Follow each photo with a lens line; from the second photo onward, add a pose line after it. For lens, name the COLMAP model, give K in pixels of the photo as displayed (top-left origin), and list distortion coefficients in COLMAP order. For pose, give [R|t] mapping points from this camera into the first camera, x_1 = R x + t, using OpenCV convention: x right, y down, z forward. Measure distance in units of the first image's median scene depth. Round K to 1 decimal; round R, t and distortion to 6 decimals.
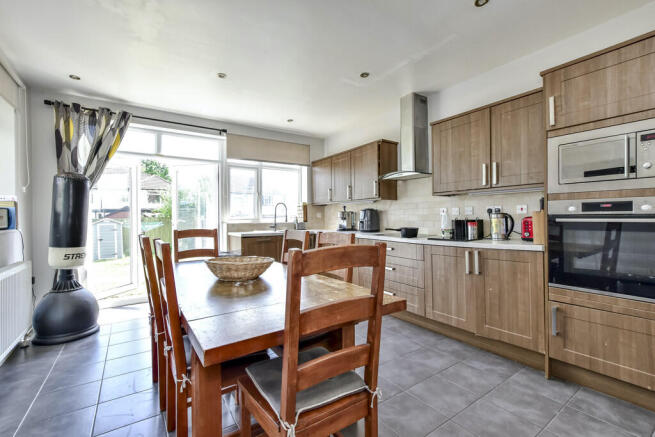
lens RADIAL K [[286.9, 0, 326.6], [0, 286.9, 218.2], [0, 0, 1]] dist [-0.004697, 0.001750]
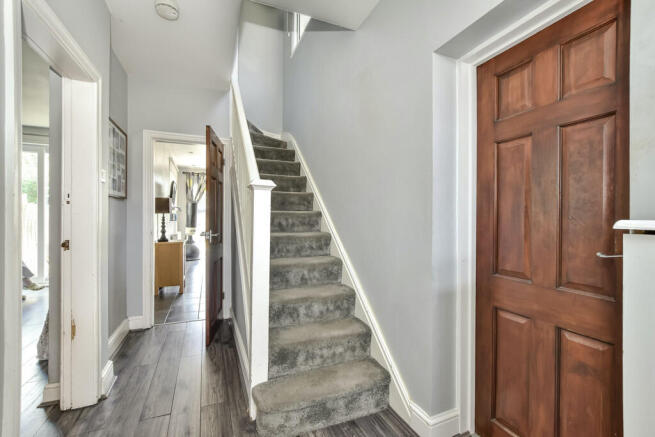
lens RADIAL K [[286.9, 0, 328.3], [0, 286.9, 219.3], [0, 0, 1]] dist [-0.004697, 0.001750]
pose [[0.980524, 0.014670, -0.195852, 1.028196], [-0.014341, 0.999892, 0.003102, -0.006382], [0.195876, -0.000233, 0.980629, -1.596755]]
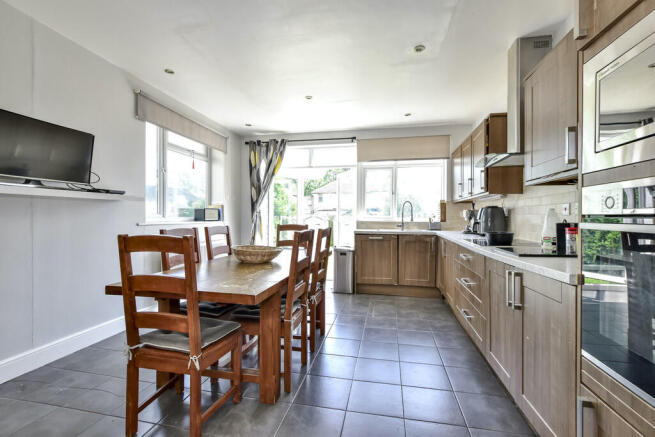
lens RADIAL K [[286.9, 0, 327.9], [0, 286.9, 216.8], [0, 0, 1]] dist [-0.004697, 0.001750]
pose [[0.697182, 0.014487, -0.716748, 0.613231], [-0.014803, 0.999874, 0.005811, -0.004422], [0.716742, 0.006559, 0.697308, 0.239147]]
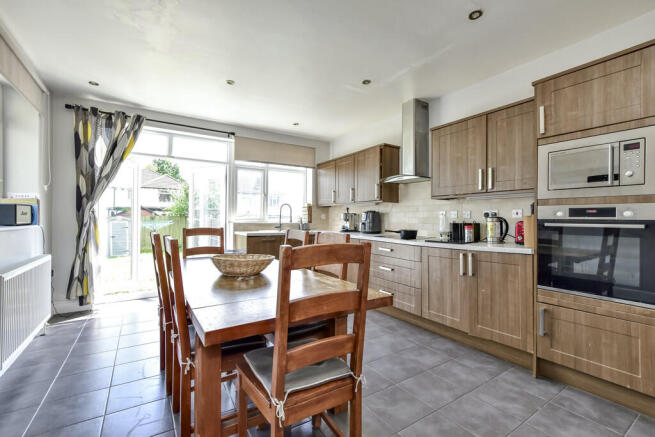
lens RADIAL K [[286.9, 0, 326.7], [0, 286.9, 217.9], [0, 0, 1]] dist [-0.004697, 0.001750]
pose [[0.999513, 0.015998, -0.026800, 0.026927], [-0.016135, 0.999858, -0.004913, 0.000233], [0.026718, 0.005343, 0.999629, -0.044182]]
